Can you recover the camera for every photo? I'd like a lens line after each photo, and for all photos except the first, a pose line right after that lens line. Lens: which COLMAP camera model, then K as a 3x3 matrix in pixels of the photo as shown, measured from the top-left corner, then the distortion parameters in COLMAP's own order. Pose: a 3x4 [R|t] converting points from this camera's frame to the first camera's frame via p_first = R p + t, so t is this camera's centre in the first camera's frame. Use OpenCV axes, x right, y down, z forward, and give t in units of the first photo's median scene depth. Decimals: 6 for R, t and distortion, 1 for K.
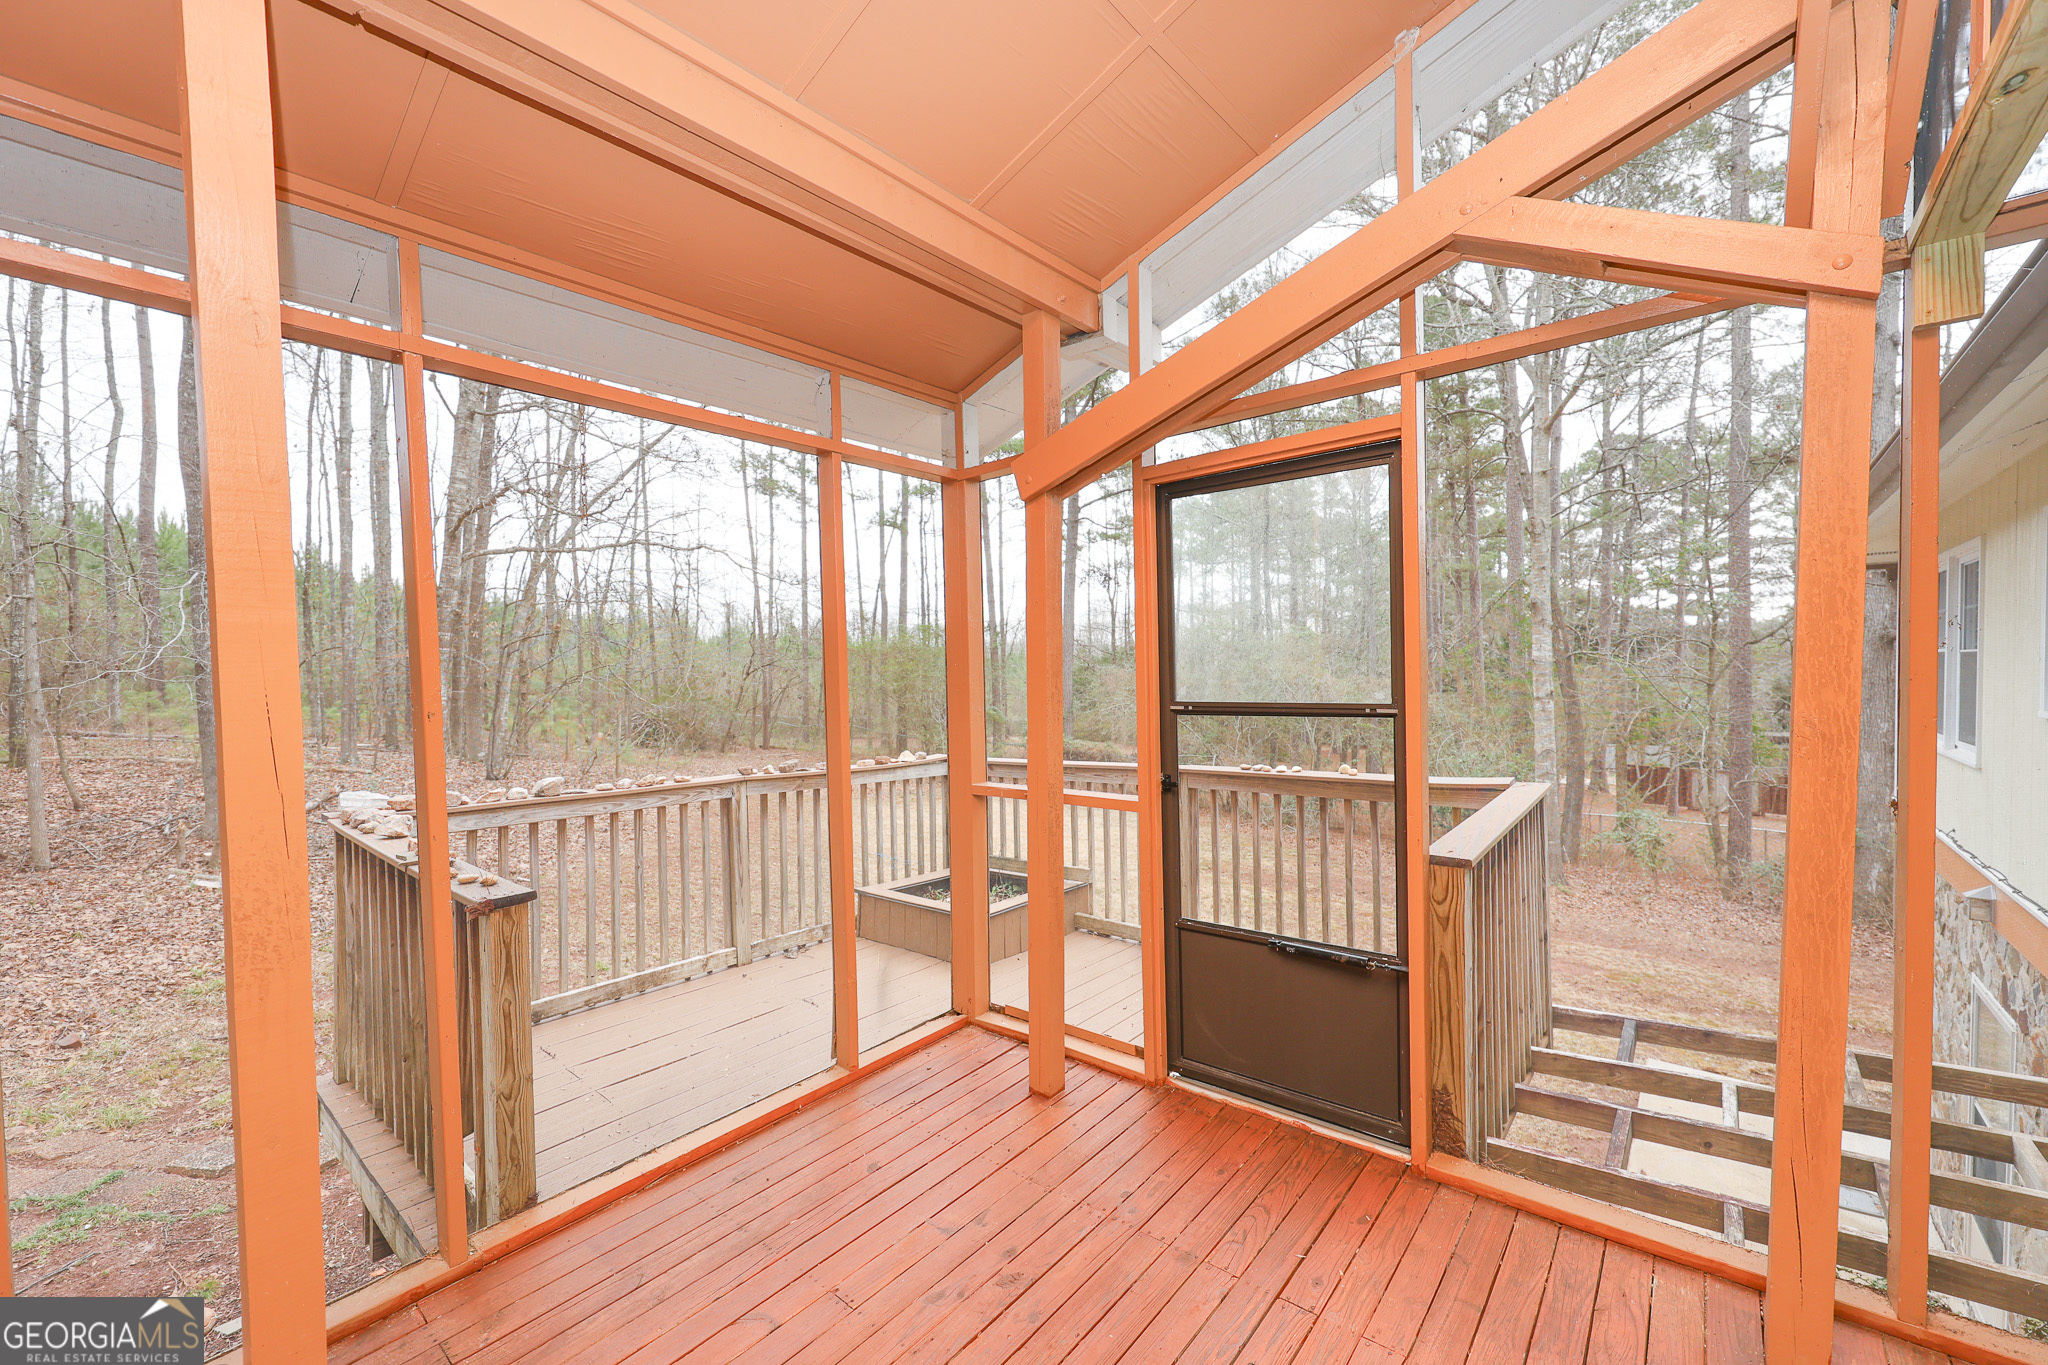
lens RADIAL K [[825.2, 0, 1021.4], [0, 825.2, 690.1], [0, 0, 1]] dist [0.003026, -0.000219]
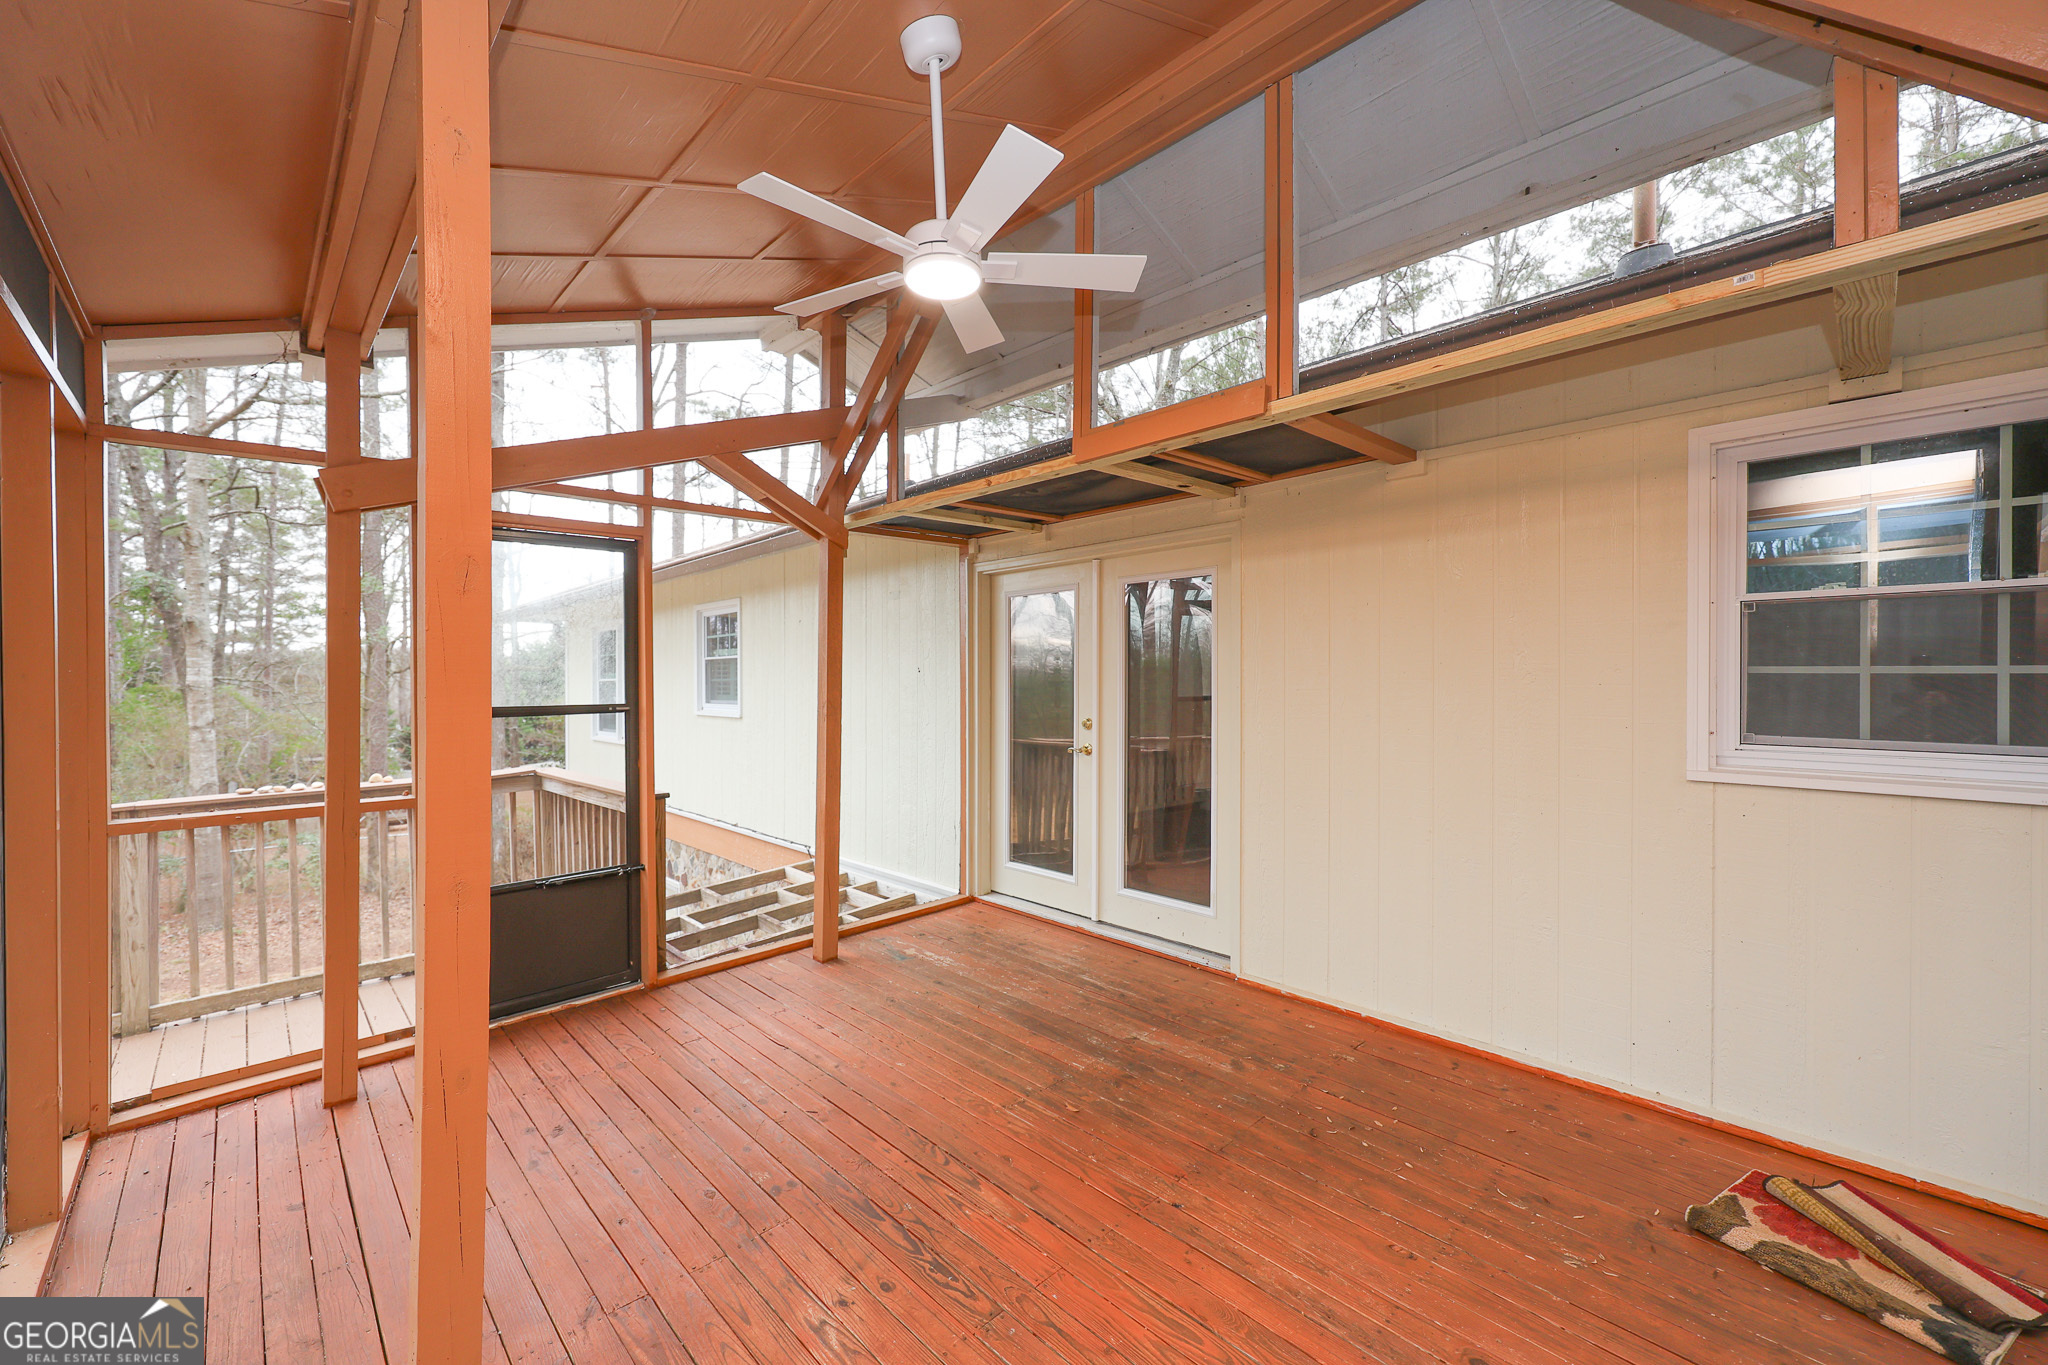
lens RADIAL K [[825.2, 0, 1022.3], [0, 825.2, 686.0], [0, 0, 1]] dist [0.003026, -0.000219]
pose [[0.107447, 0.017875, 0.994050, -0.603596], [0.025807, 0.999451, -0.020762, 0.021130], [-0.993876, 0.027884, 0.106926, 0.044082]]
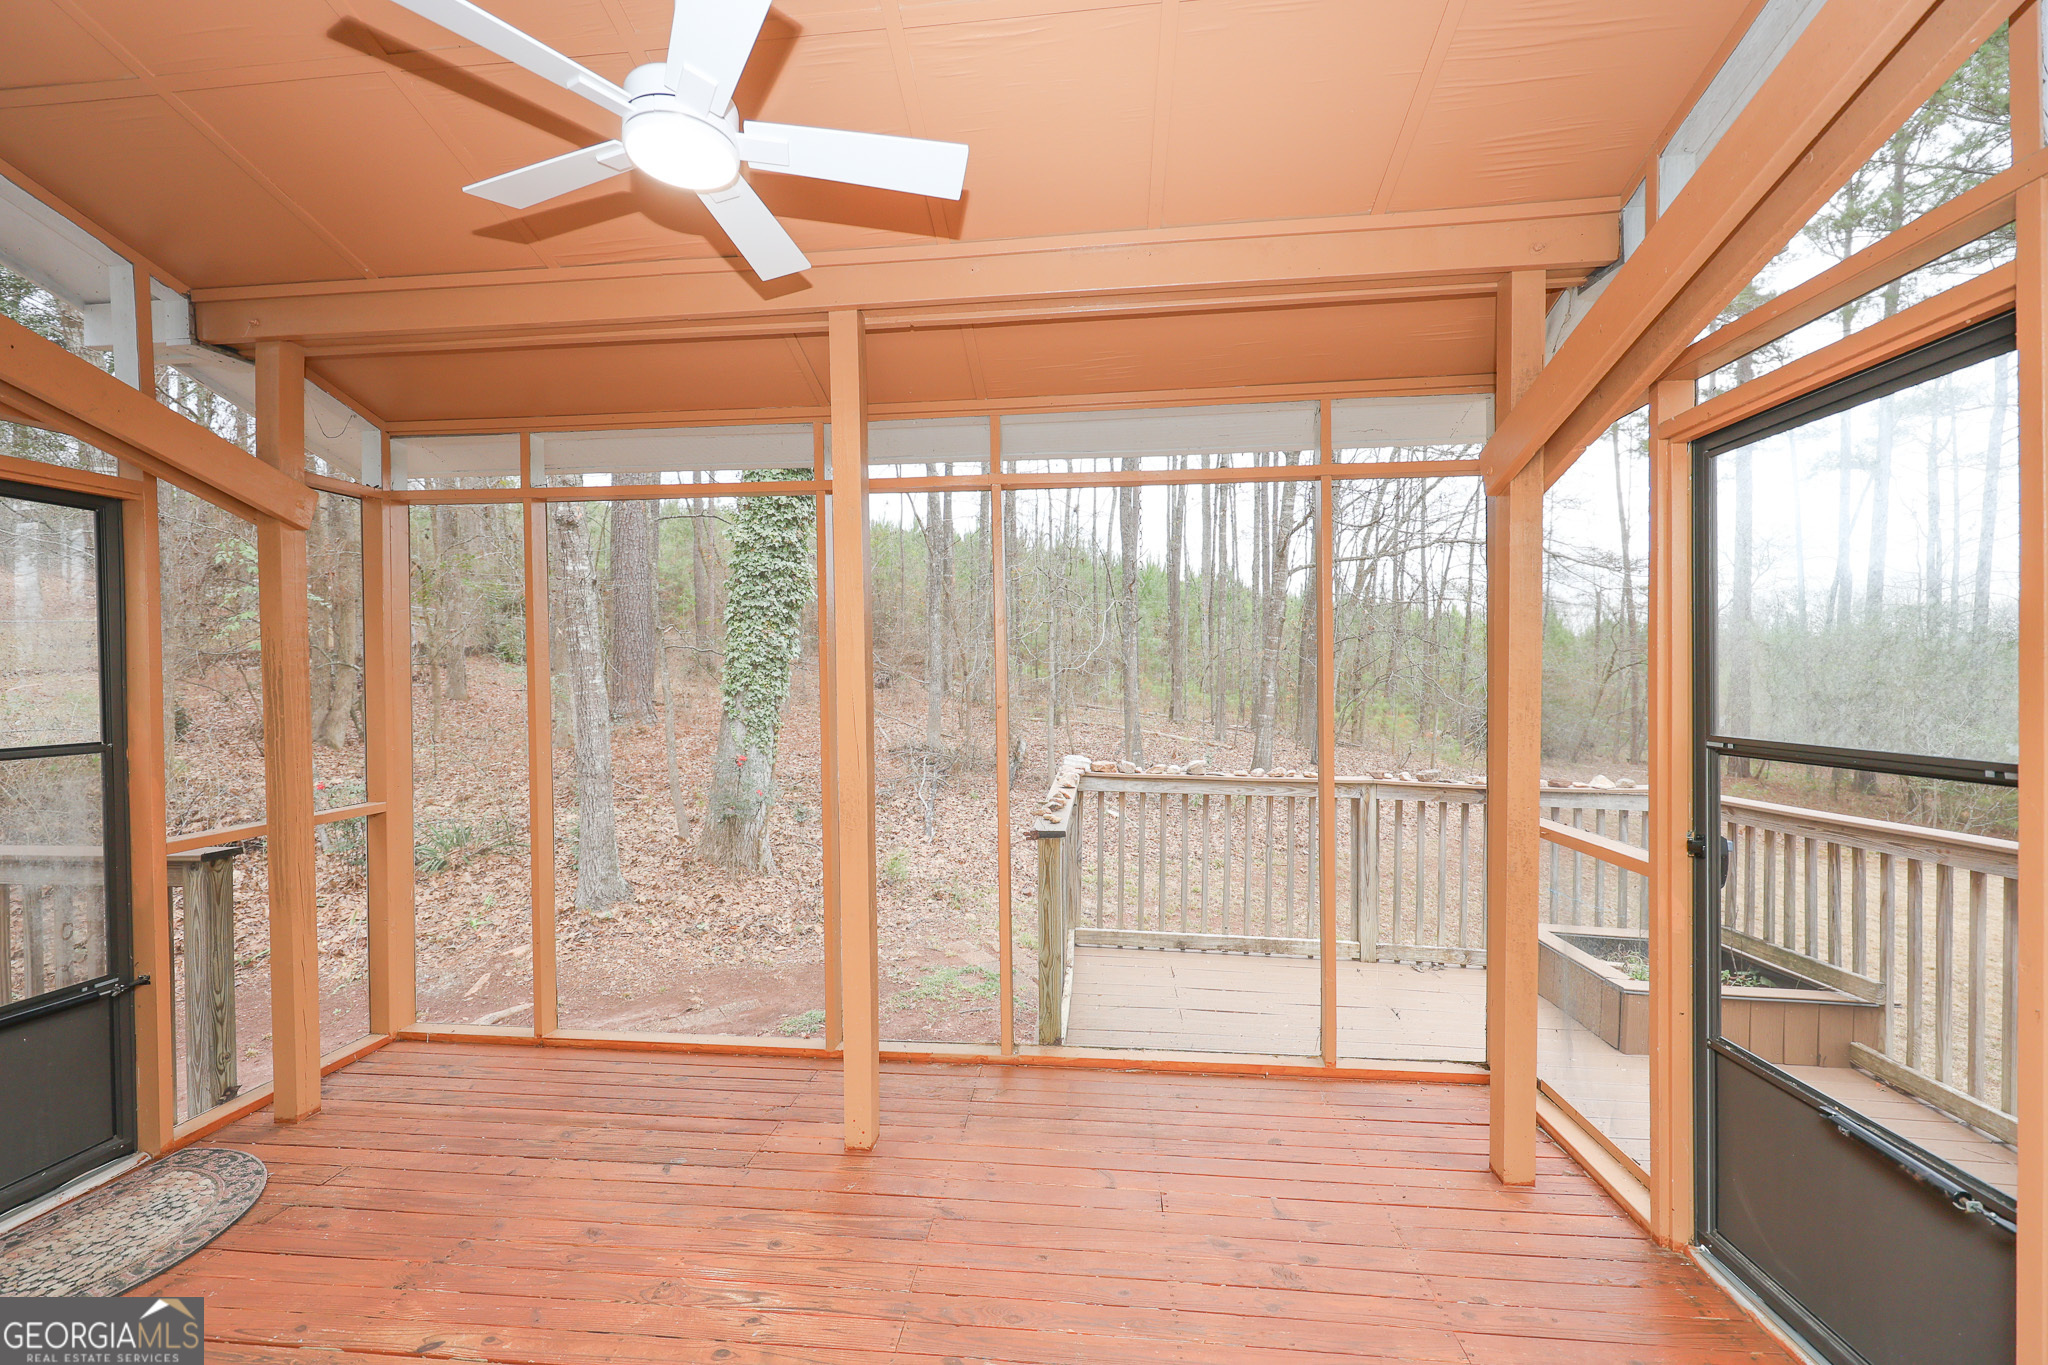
lens RADIAL K [[825.2, 0, 1010.6], [0, 825.2, 683.0], [0, 0, 1]] dist [0.003026, -0.000219]
pose [[0.561292, 0.023675, -0.827279, 0.305437], [-0.027412, 0.999574, 0.010007, -0.016136], [0.827163, 0.017061, 0.561702, 0.054074]]
